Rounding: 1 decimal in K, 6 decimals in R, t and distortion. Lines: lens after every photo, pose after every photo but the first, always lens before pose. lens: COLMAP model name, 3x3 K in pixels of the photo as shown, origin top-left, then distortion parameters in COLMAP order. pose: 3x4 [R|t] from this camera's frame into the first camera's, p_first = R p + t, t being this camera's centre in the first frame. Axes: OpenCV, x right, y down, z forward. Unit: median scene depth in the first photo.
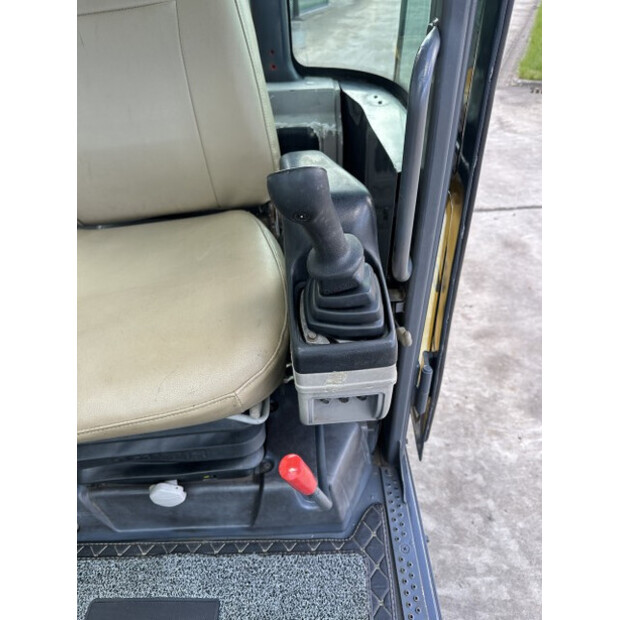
lens RADIAL K [[434.5, 0, 313.6], [0, 434.5, 310.8], [0, 0, 1]] dist [0.052710, -0.063054]
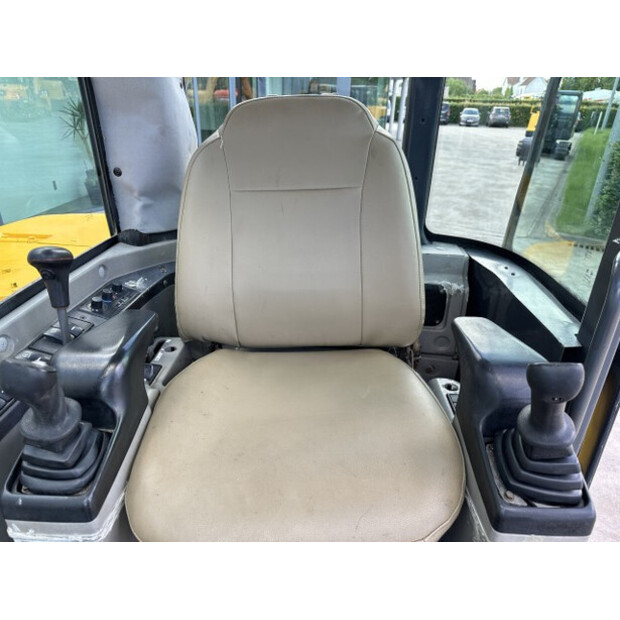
lens RADIAL K [[434.5, 0, 307.7], [0, 434.5, 309.3], [0, 0, 1]] dist [0.052710, -0.063054]
pose [[0.990796, 0.109459, -0.079638, -0.273213], [-0.126266, 0.959378, -0.252291, -0.027272], [0.048787, 0.260024, 0.964369, -0.109380]]
